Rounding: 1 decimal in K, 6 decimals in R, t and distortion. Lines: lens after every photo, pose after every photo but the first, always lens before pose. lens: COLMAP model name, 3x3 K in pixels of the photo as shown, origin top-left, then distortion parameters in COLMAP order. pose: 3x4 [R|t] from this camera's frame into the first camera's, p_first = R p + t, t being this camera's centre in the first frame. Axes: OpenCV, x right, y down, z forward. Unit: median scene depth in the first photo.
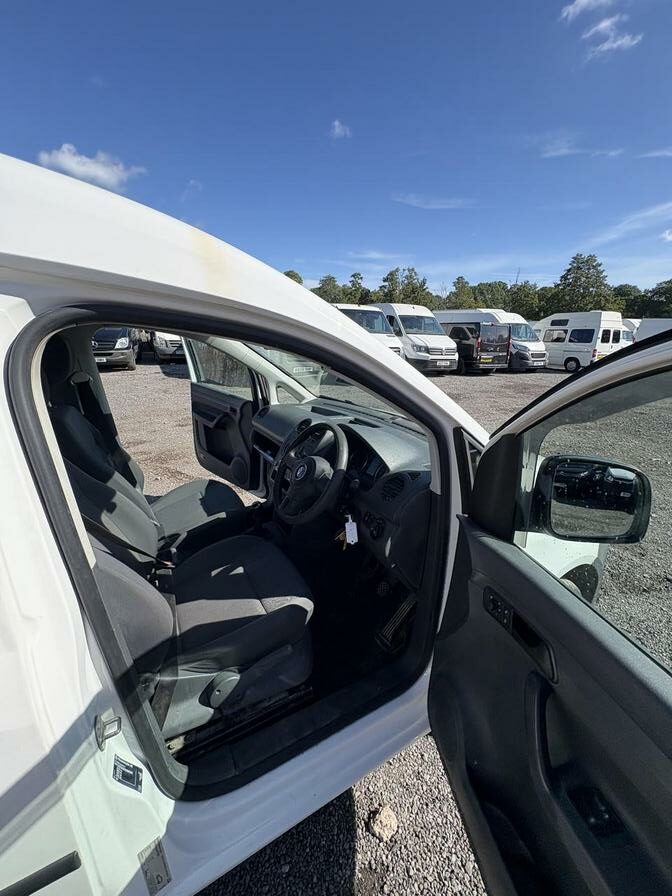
lens RADIAL K [[360.5, 0, 339.8], [0, 360.5, 449.9], [0, 0, 1]] dist [-0.002012, -0.000239]
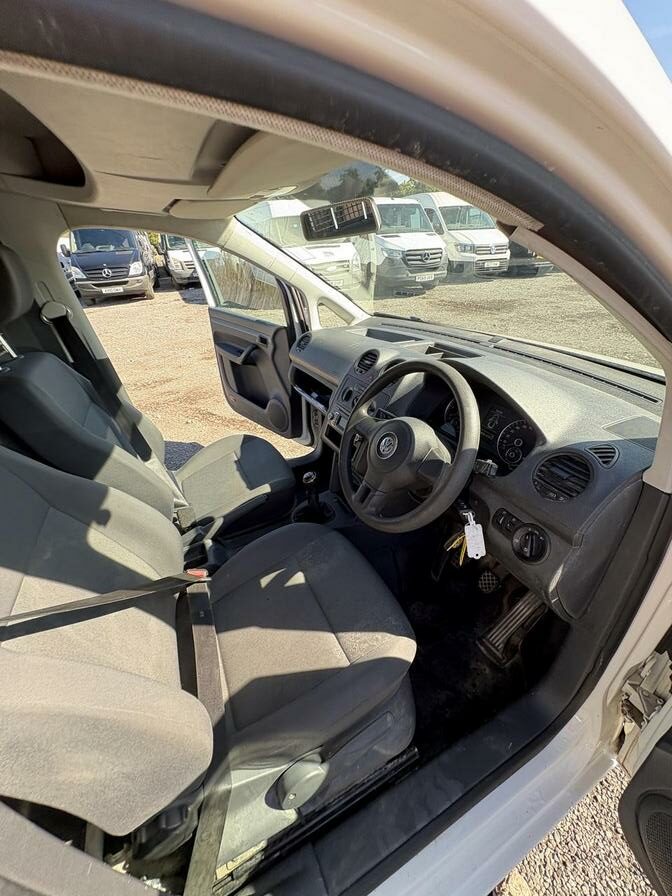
lens RADIAL K [[360.5, 0, 339.8], [0, 360.5, 449.9], [0, 0, 1]] dist [-0.002012, -0.000239]
pose [[0.995171, -0.035120, -0.091660, -0.084376], [0.053706, 0.976447, 0.208967, -0.041428], [0.082162, -0.212881, 0.973618, 0.249568]]
